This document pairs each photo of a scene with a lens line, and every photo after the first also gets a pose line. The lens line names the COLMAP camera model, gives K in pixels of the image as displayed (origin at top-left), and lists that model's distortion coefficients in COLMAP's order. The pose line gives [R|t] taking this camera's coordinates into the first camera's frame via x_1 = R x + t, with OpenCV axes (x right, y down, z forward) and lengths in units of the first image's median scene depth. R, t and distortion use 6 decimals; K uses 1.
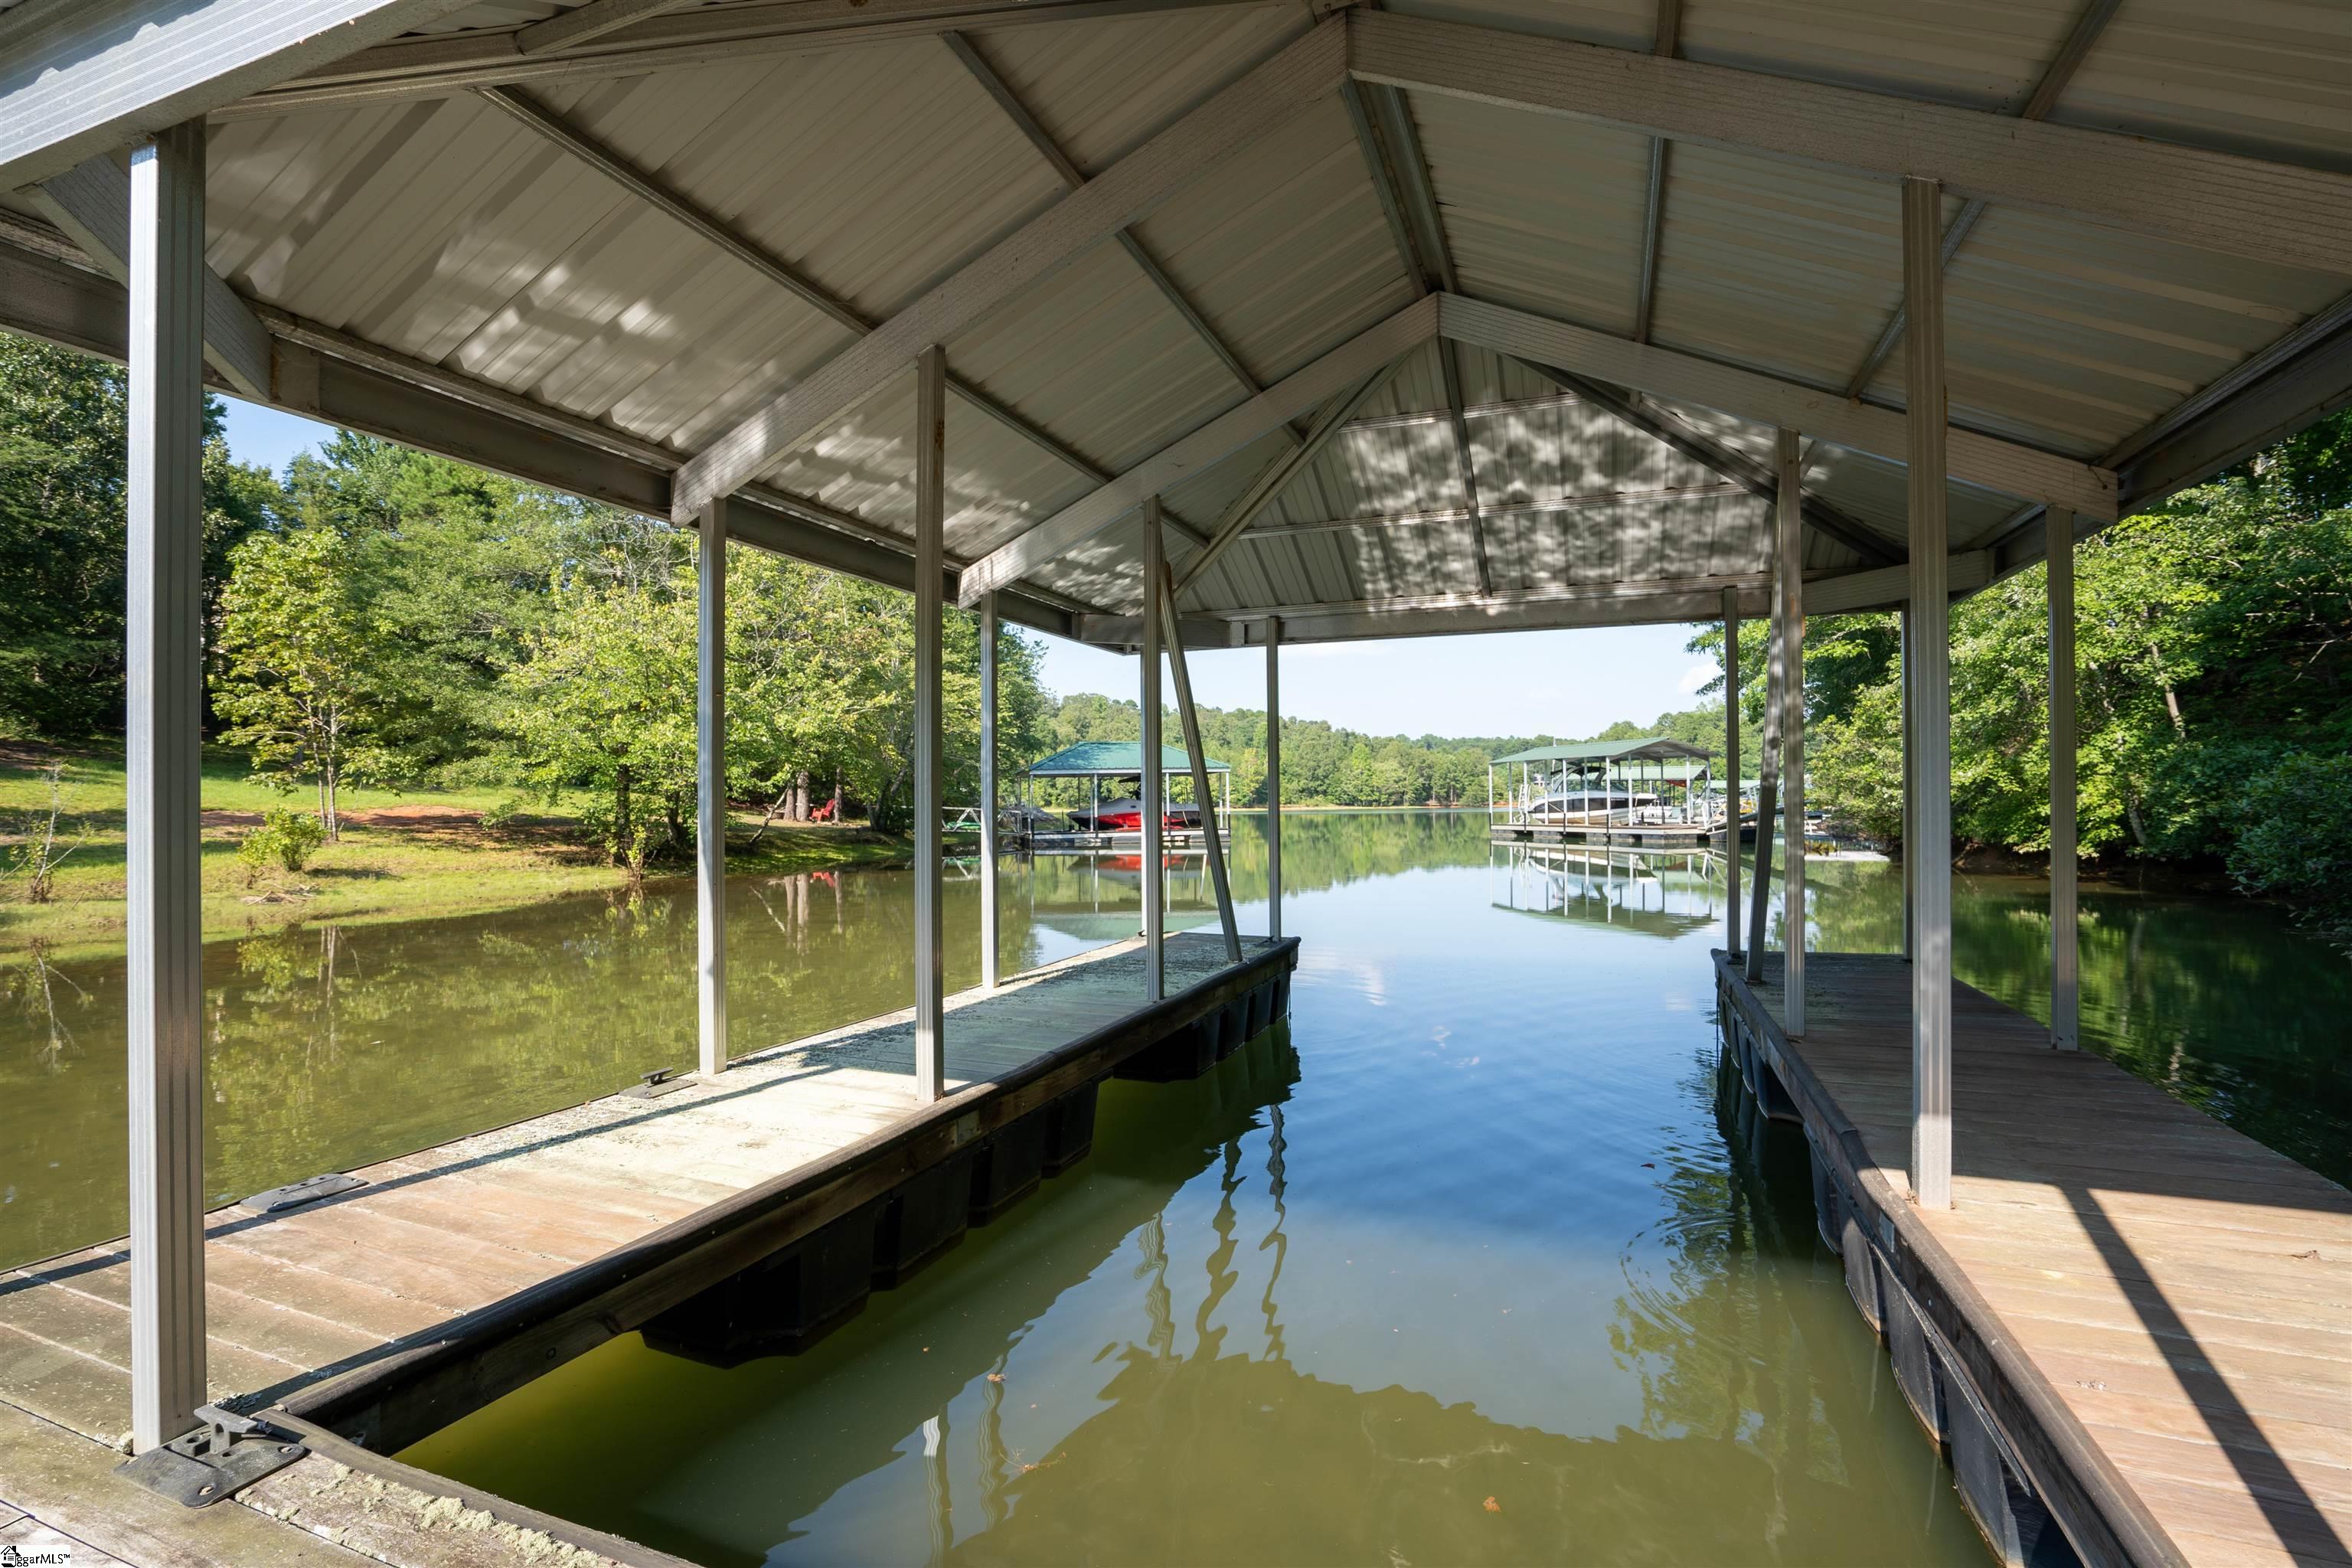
lens RADIAL K [[1106.7, 0, 1176.0], [0, 1106.7, 784.0], [0, 0, 1]] dist [0.000653, 0.000226]
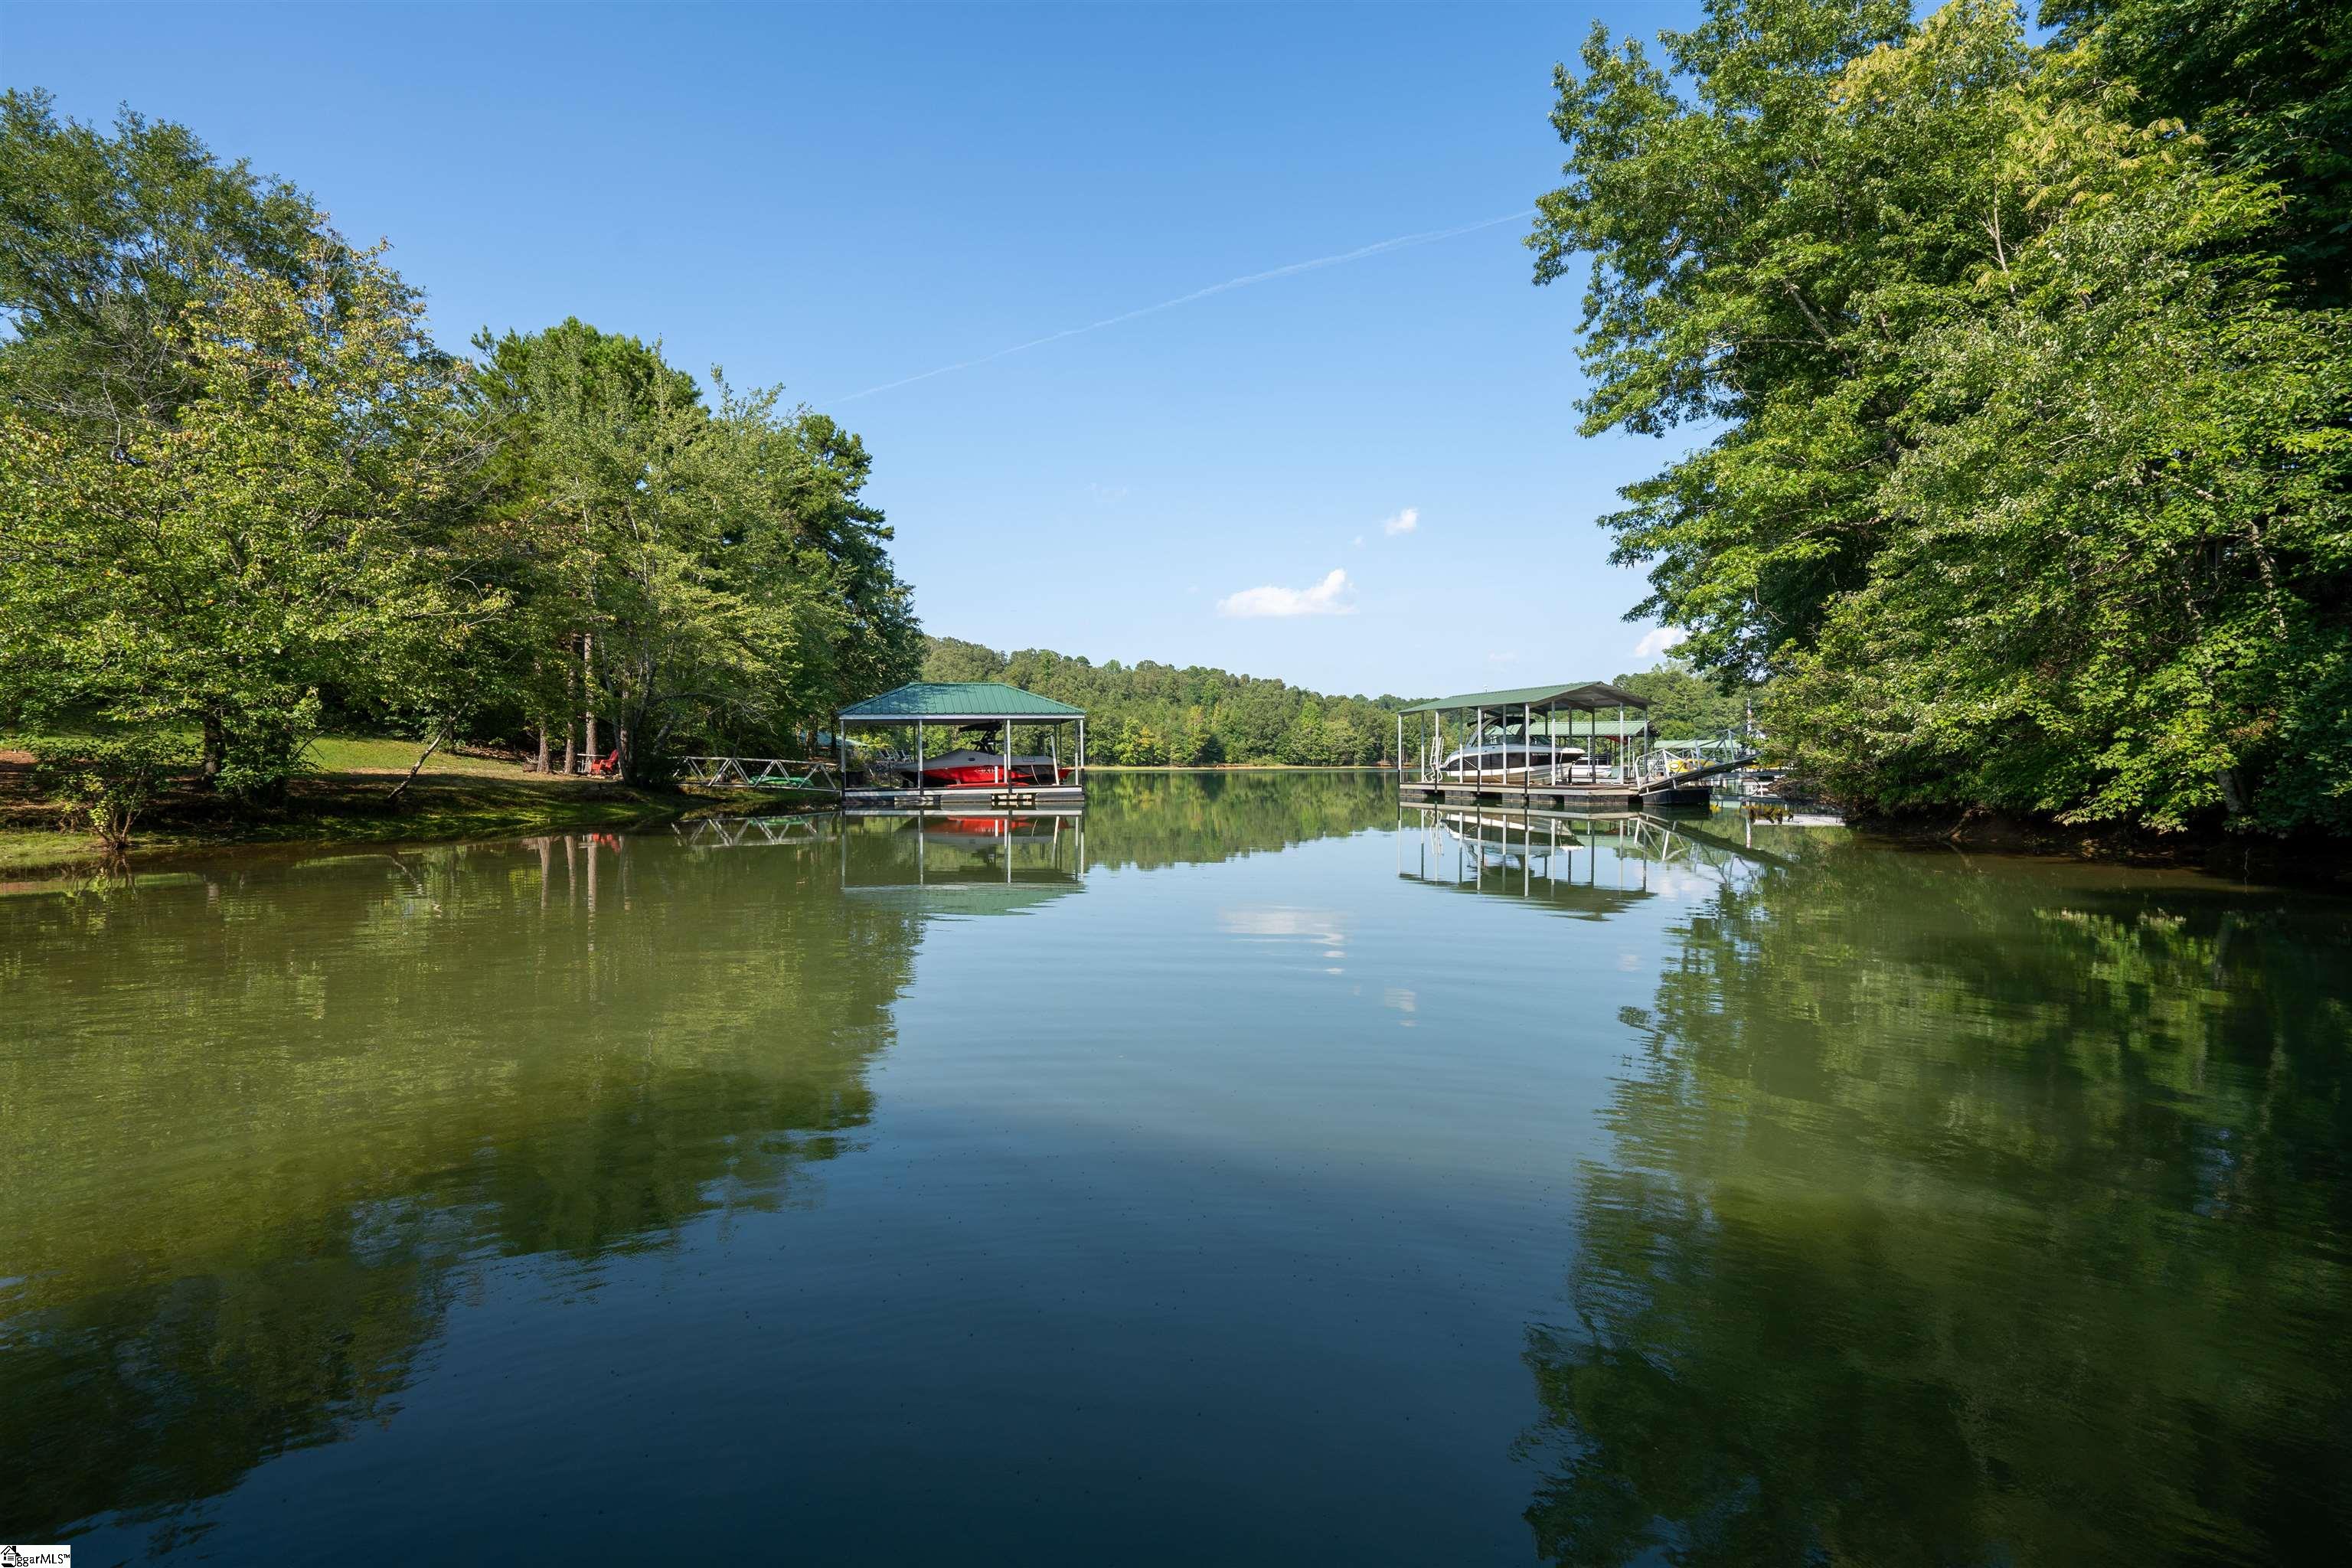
lens RADIAL K [[1074.4, 0, 1176.0], [0, 1074.4, 784.0], [0, 0, 1]] dist [-0.001268, -0.000346]
pose [[0.999785, 0.005979, 0.019857, 0.099786], [-0.006696, 0.999320, 0.036252, 0.008321], [-0.019627, -0.036377, 0.999145, 0.171242]]
